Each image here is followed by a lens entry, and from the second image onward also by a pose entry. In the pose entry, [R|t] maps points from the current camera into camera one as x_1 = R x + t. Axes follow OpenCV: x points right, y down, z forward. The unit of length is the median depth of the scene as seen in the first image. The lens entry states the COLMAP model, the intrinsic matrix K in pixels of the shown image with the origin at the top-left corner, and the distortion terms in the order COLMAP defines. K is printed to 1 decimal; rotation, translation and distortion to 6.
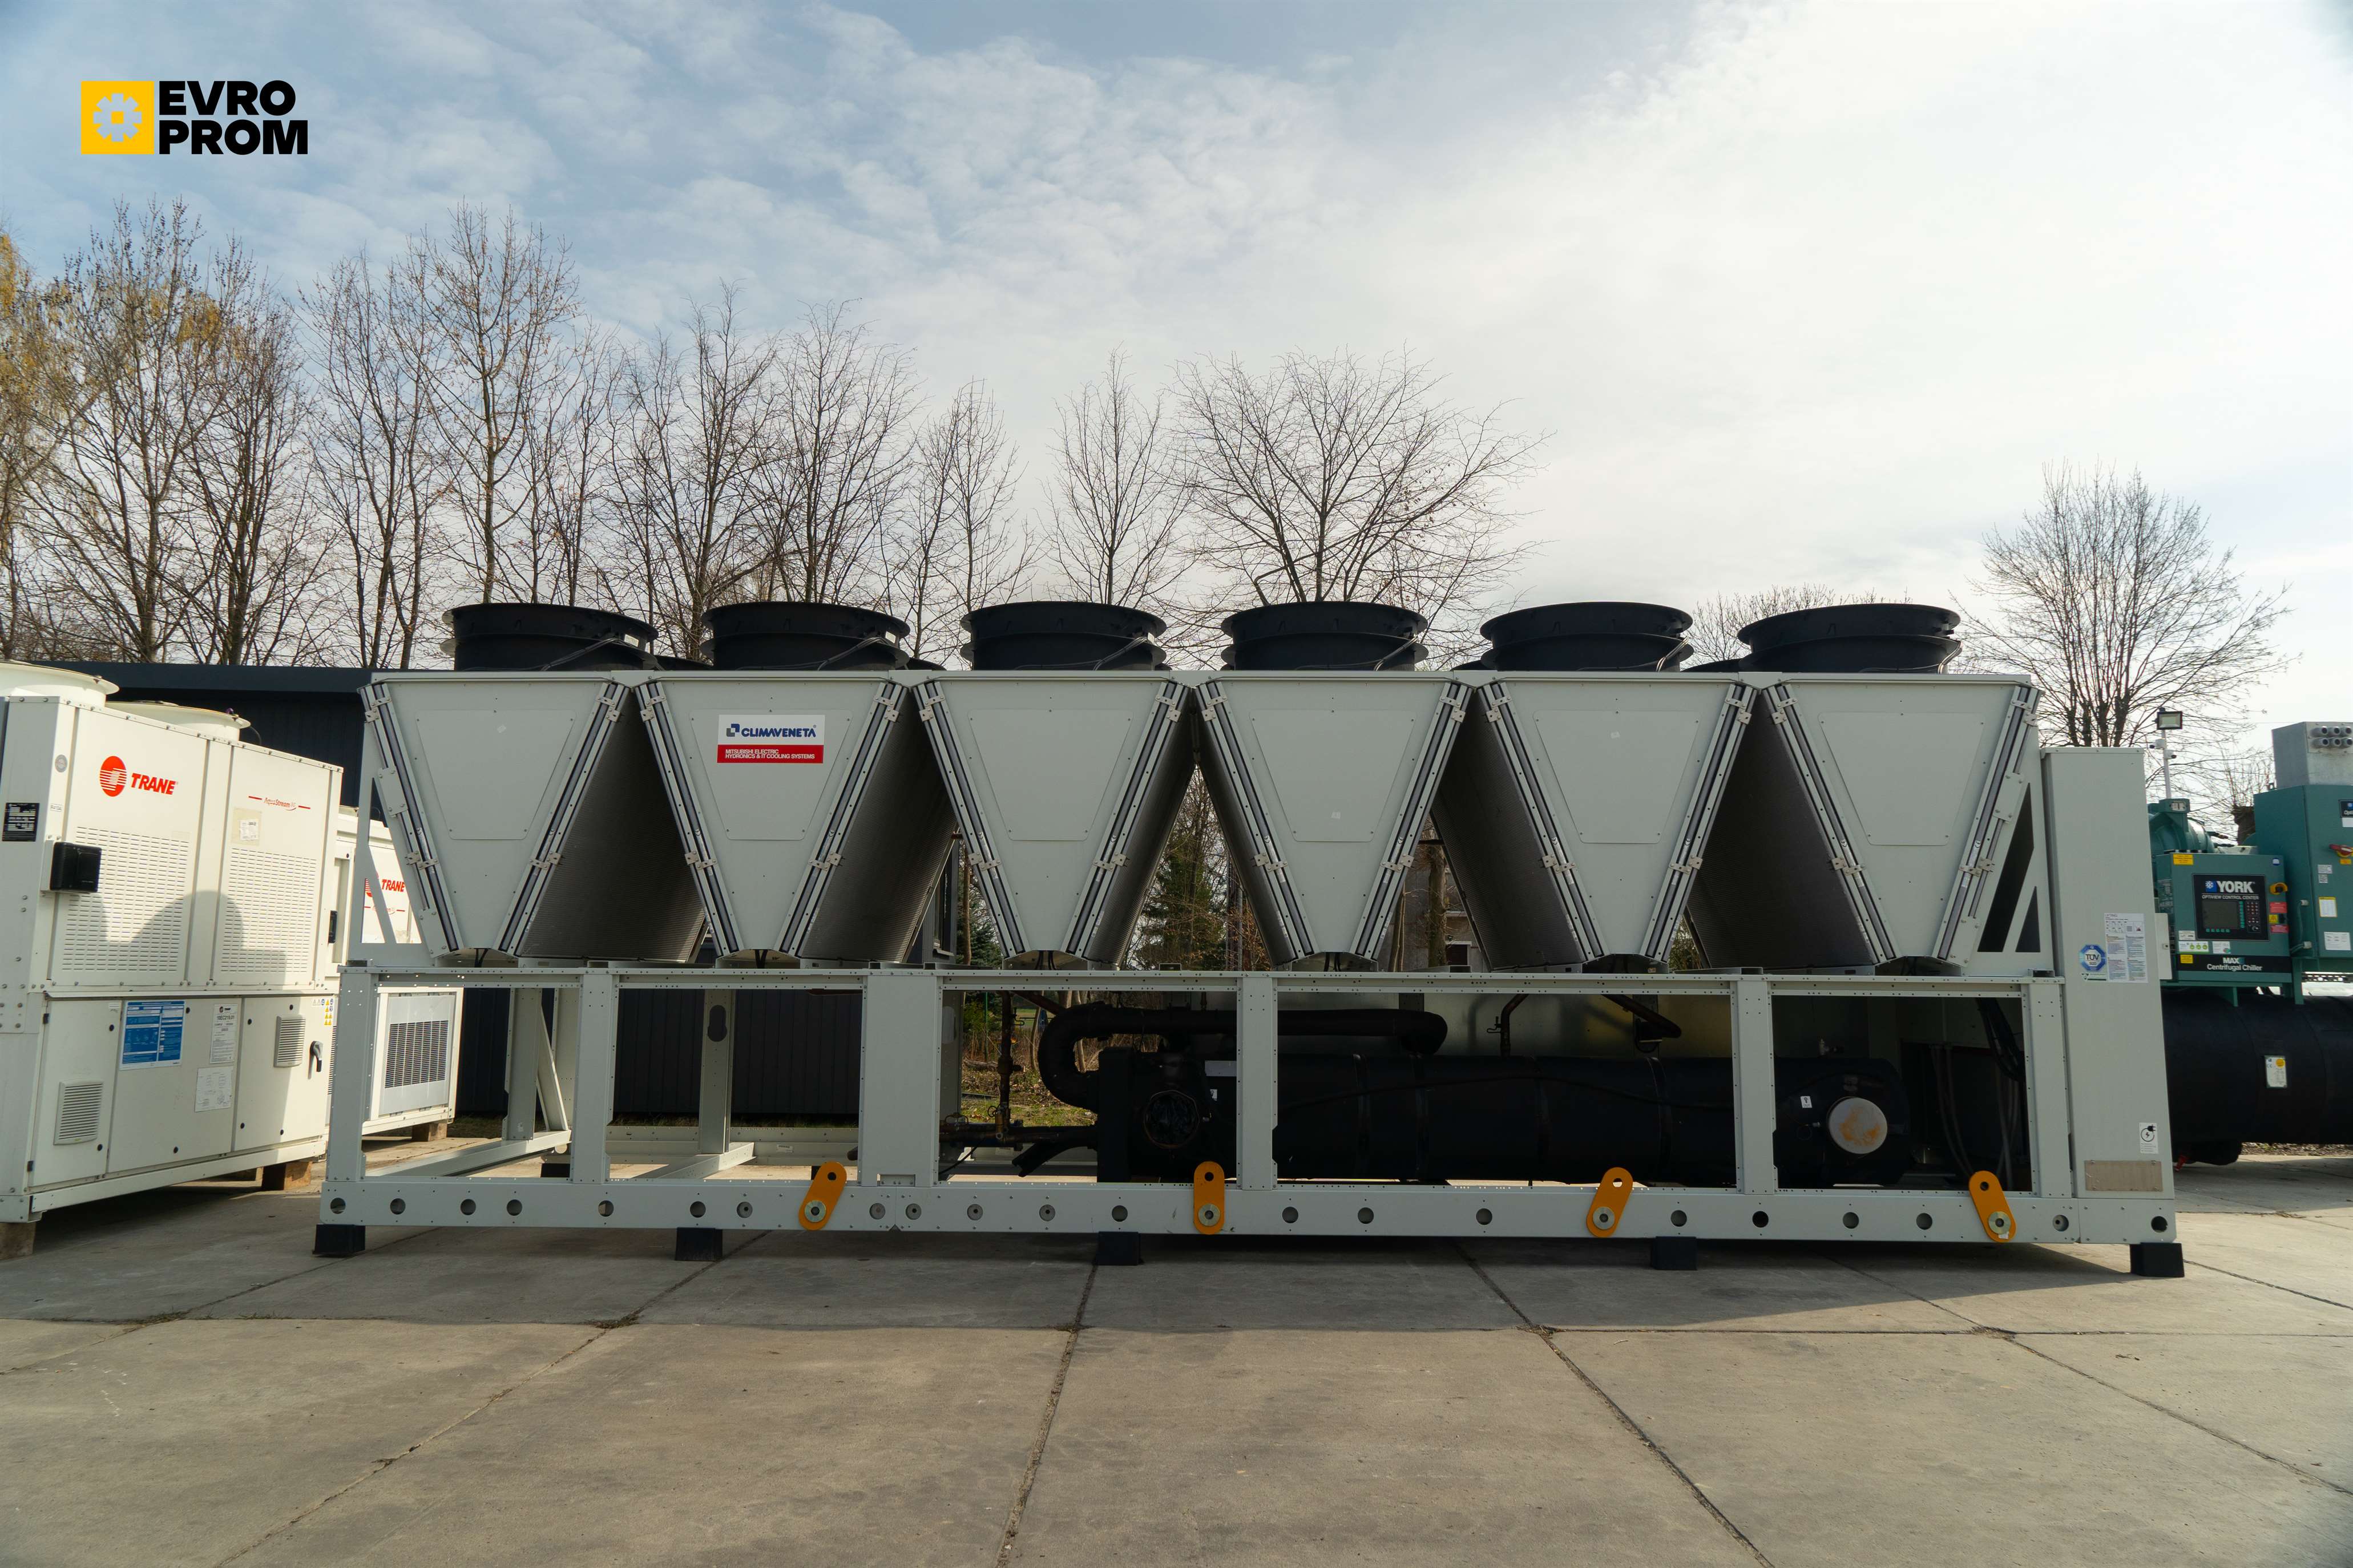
lens RADIAL K [[1587.8, 0, 1189.3], [0, 1587.8, 787.8], [0, 0, 1]] dist [-0.022269, 0.007389]
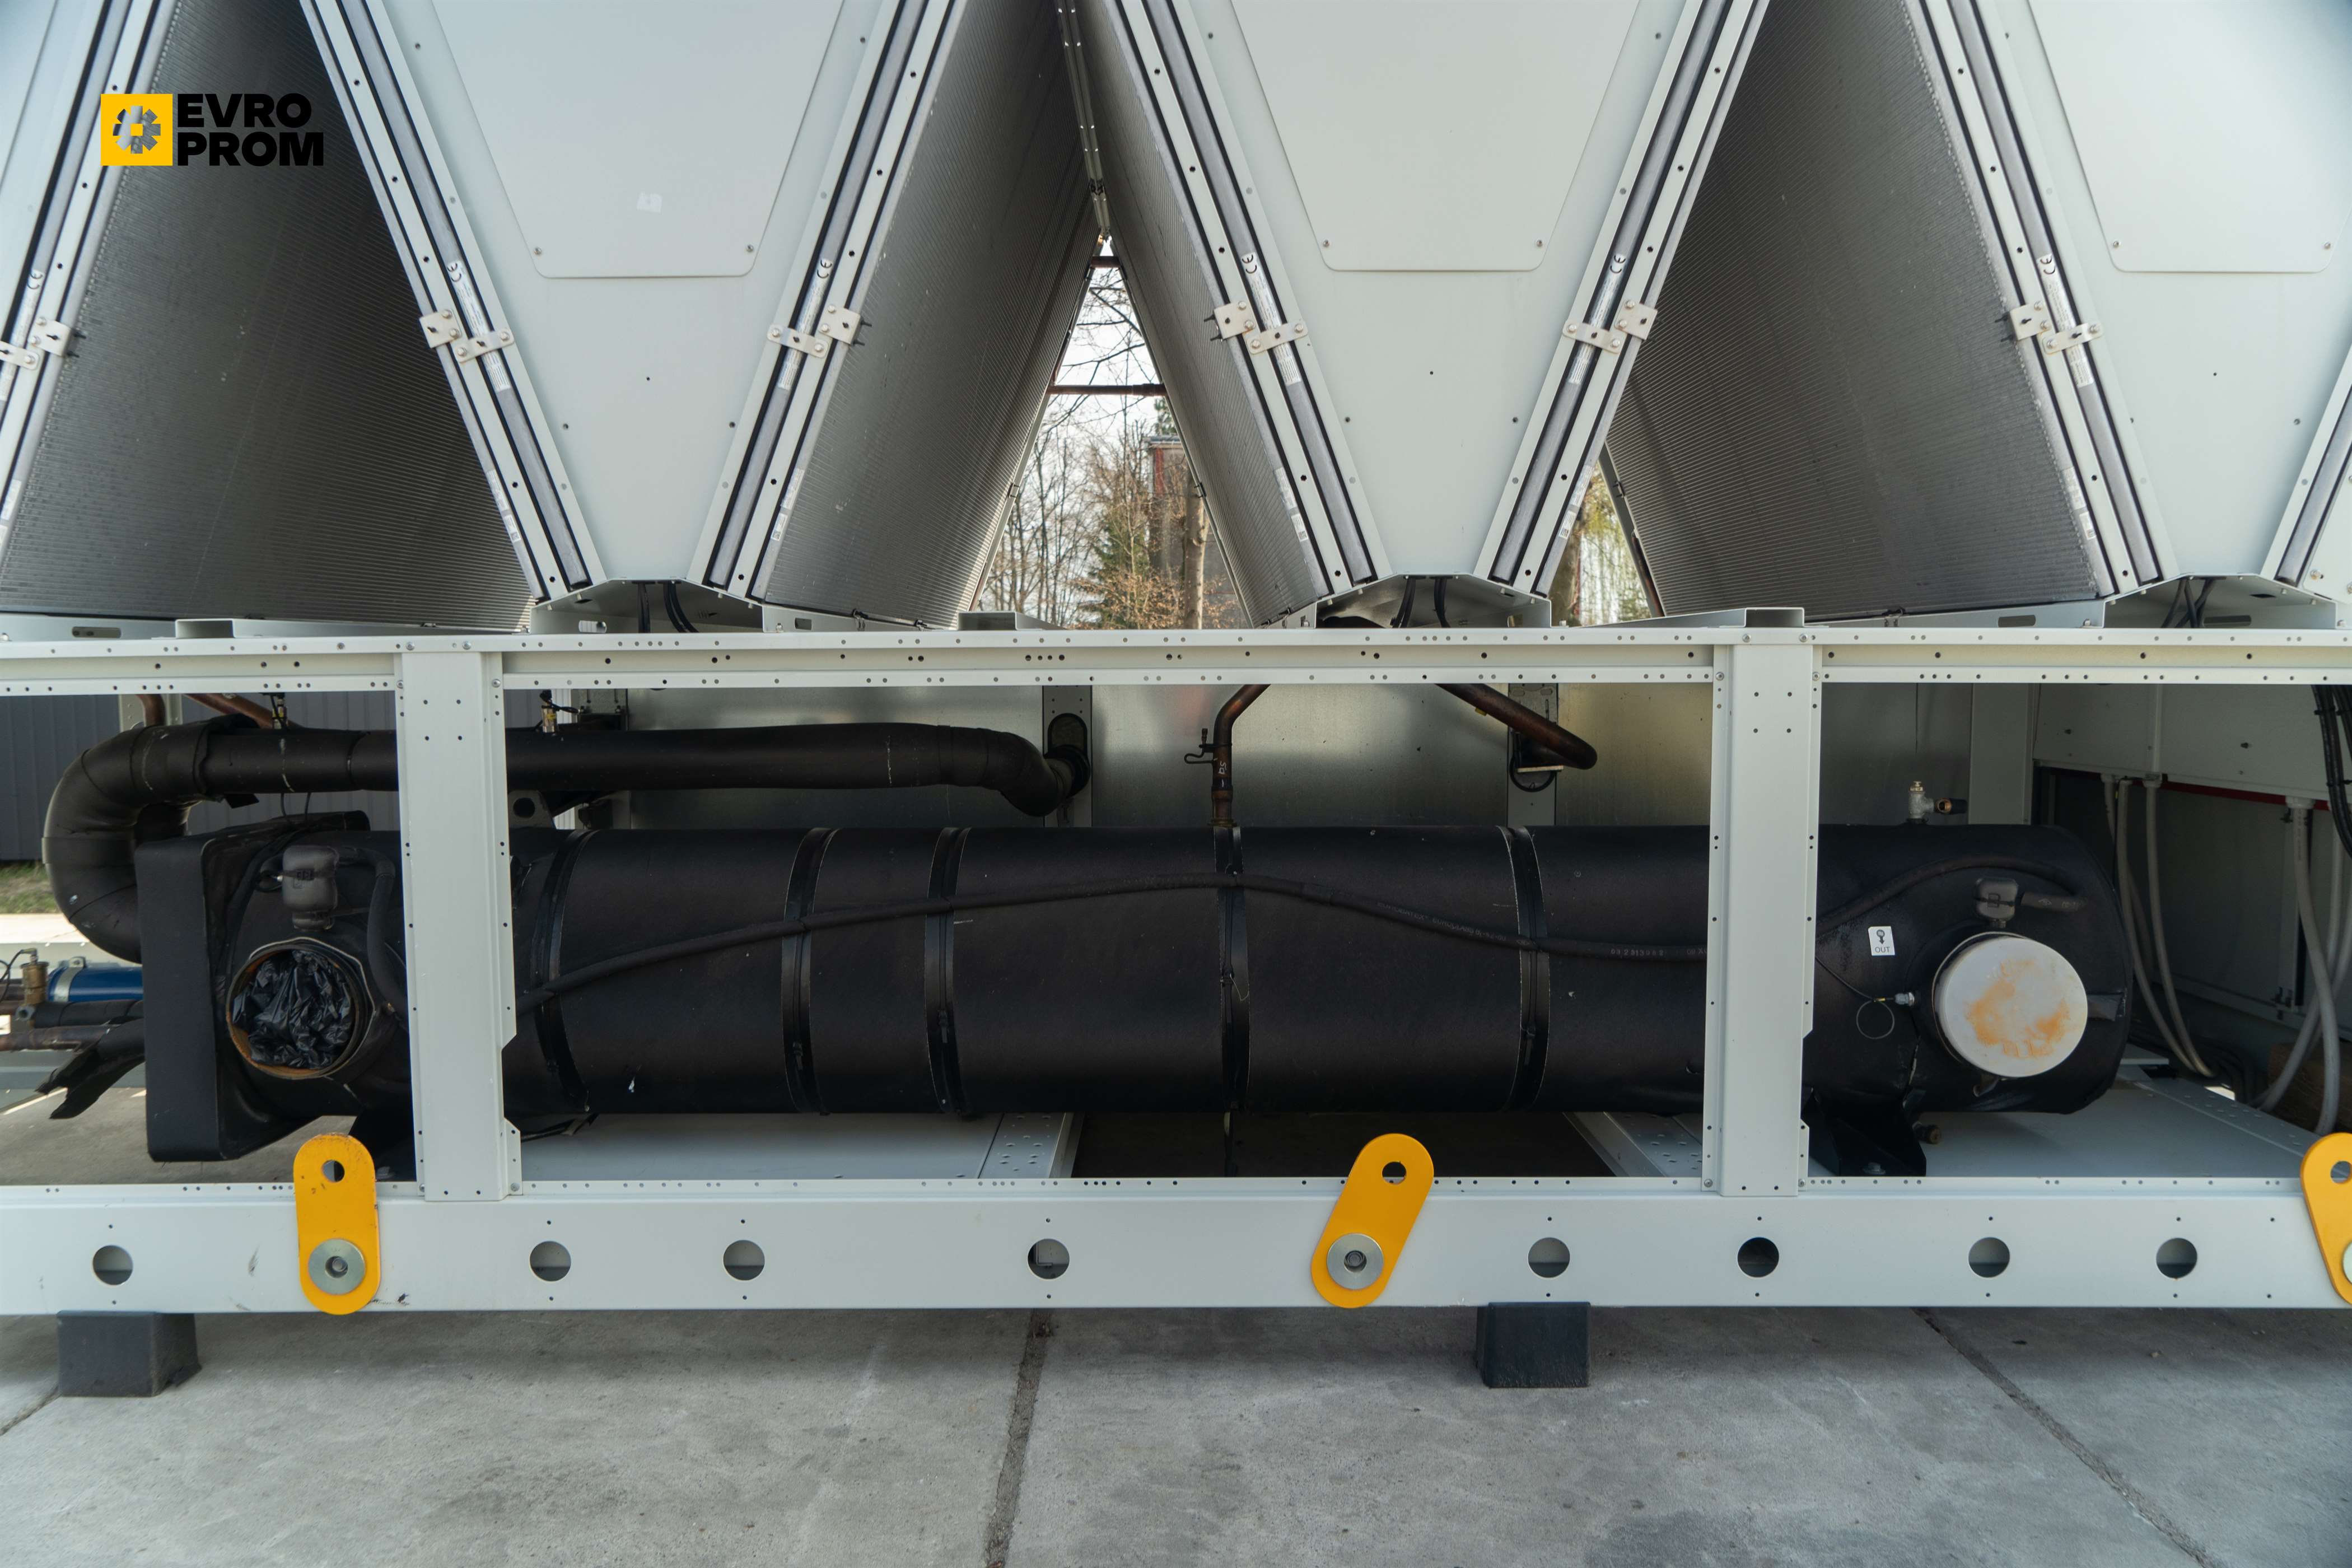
lens RADIAL K [[1587.3, 0, 1189.4], [0, 1587.3, 804.3], [0, 0, 1]] dist [-0.022269, 0.007389]
pose [[0.999726, -0.013991, 0.018755, 0.210878], [0.009700, 0.977230, 0.211962, 0.078471], [-0.021293, -0.211722, 0.977098, 0.632367]]
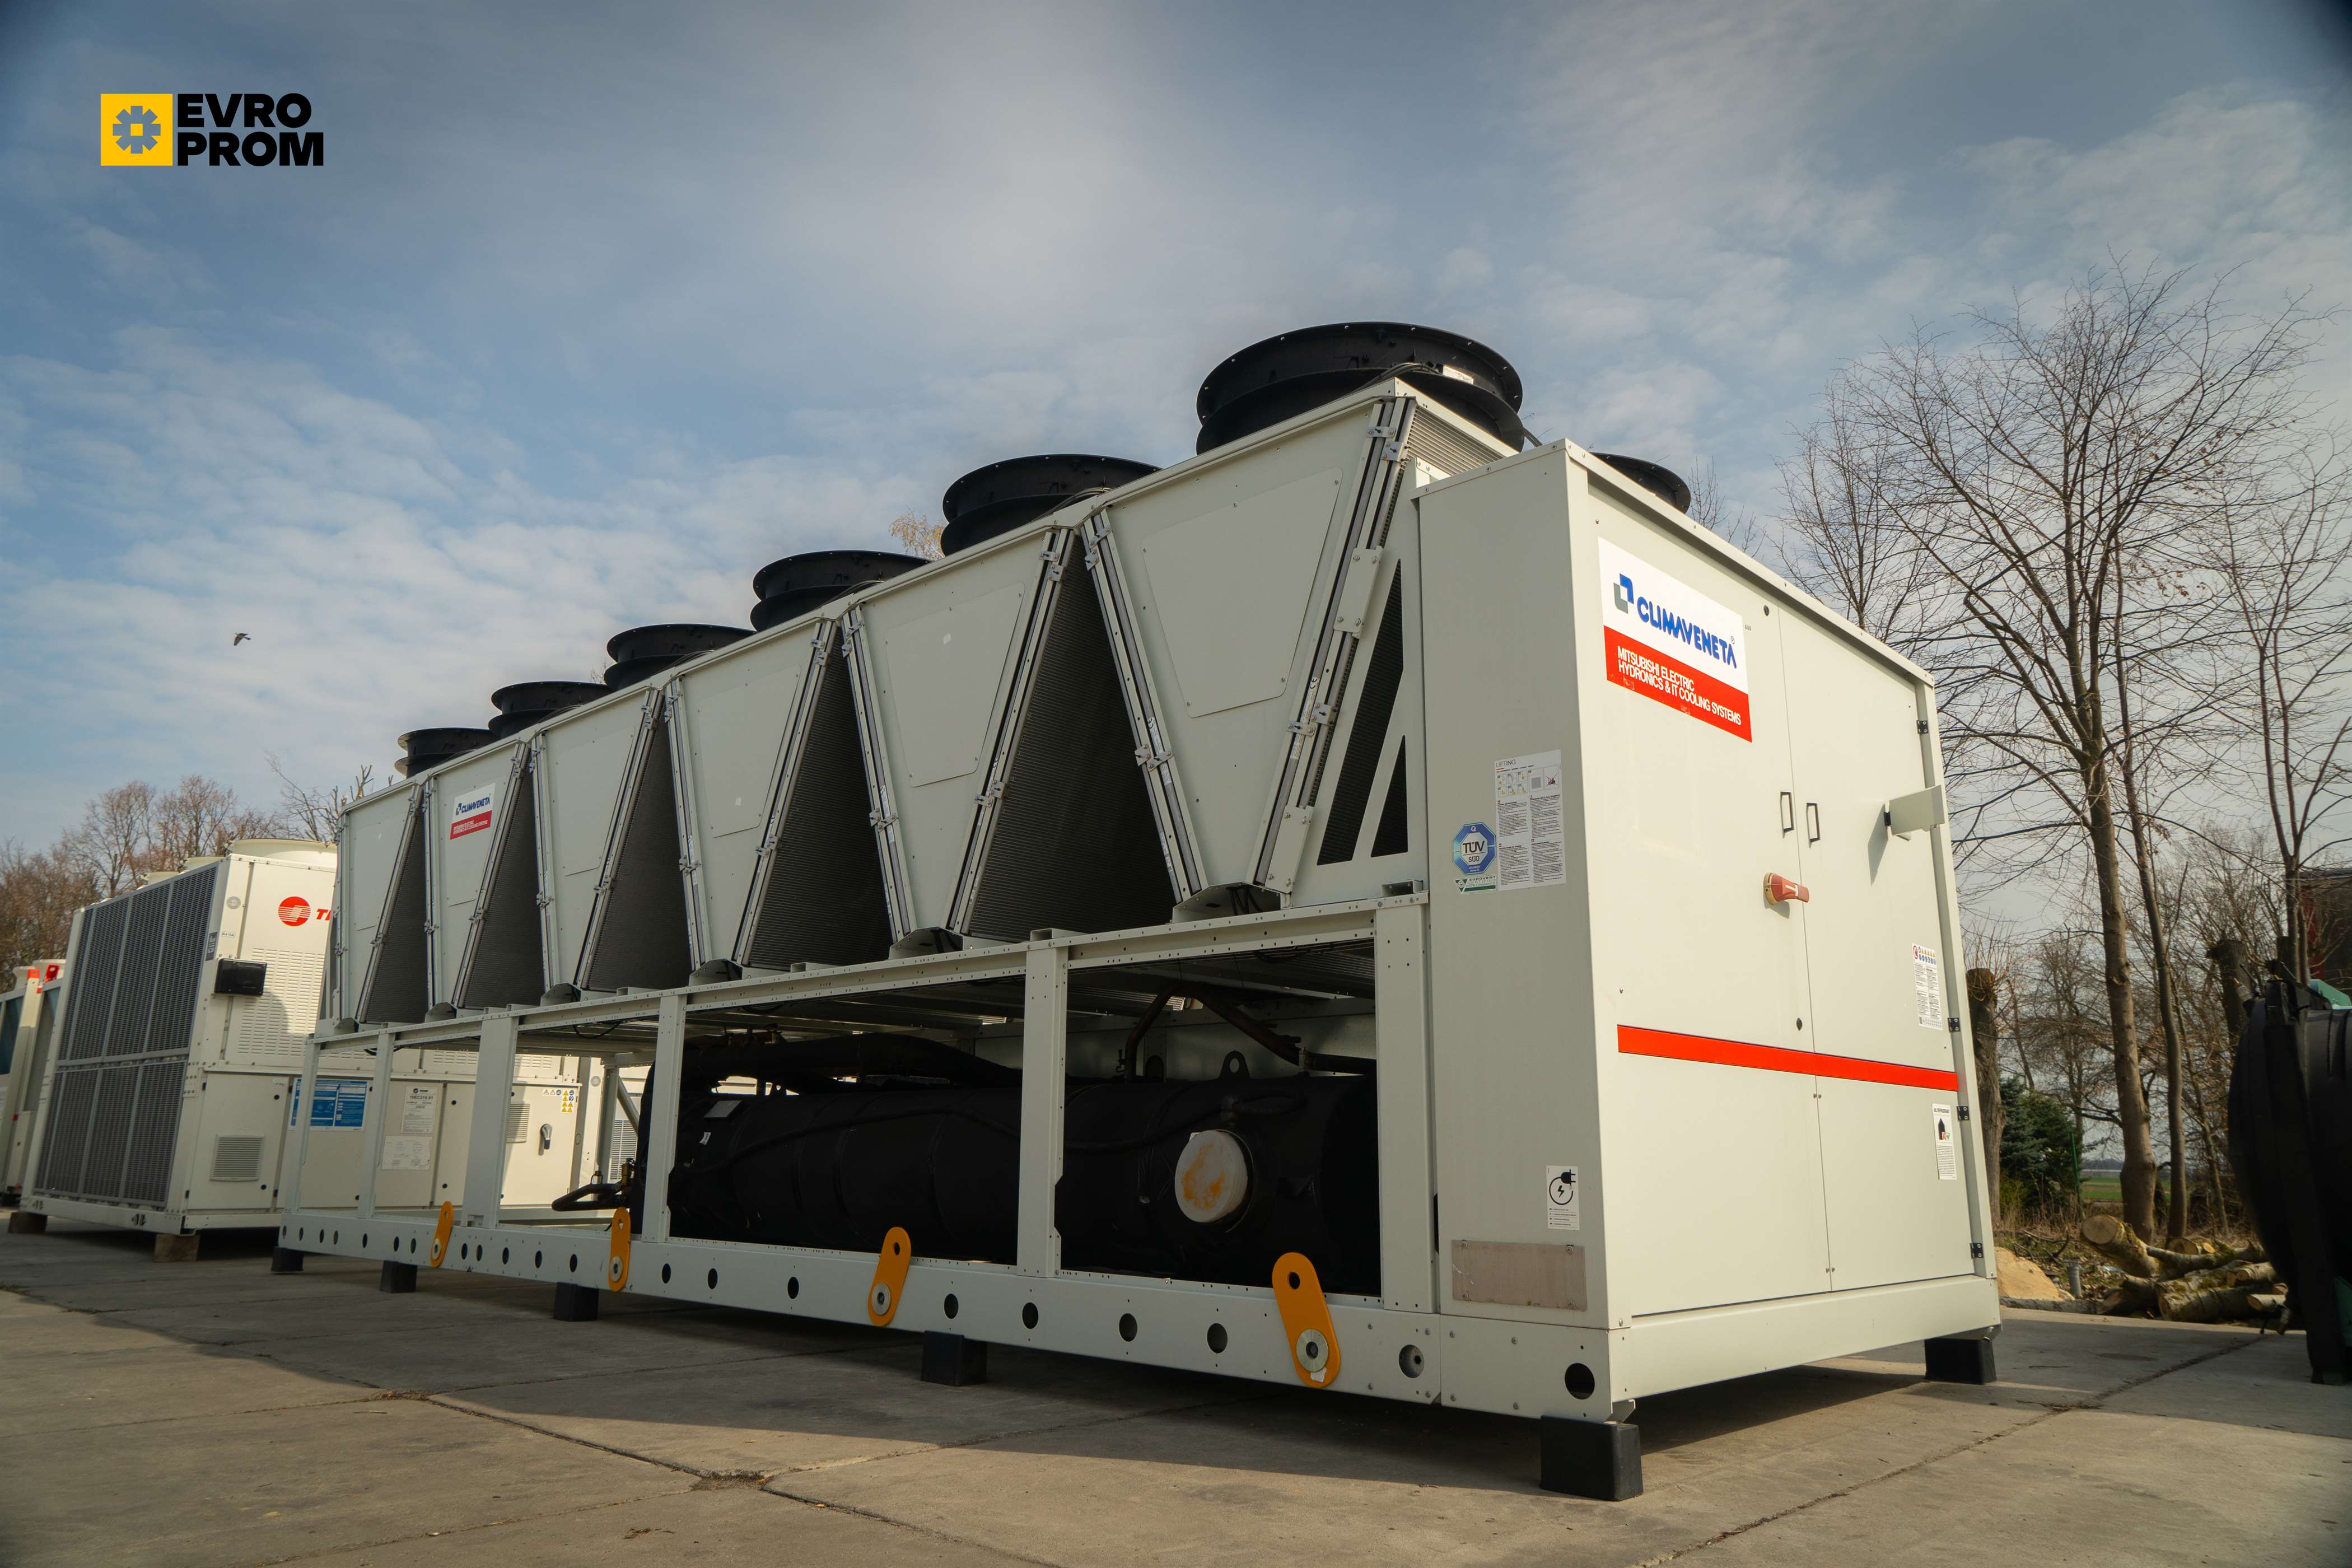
lens RADIAL K [[1587.3, 0, 1189.2], [0, 1587.3, 768.3], [0, 0, 1]] dist [-0.022269, 0.007389]
pose [[0.733985, -0.164487, -0.658946, 0.852050], [0.080040, 0.984417, -0.156576, 0.156087], [0.674433, 0.062182, 0.735713, 0.542813]]
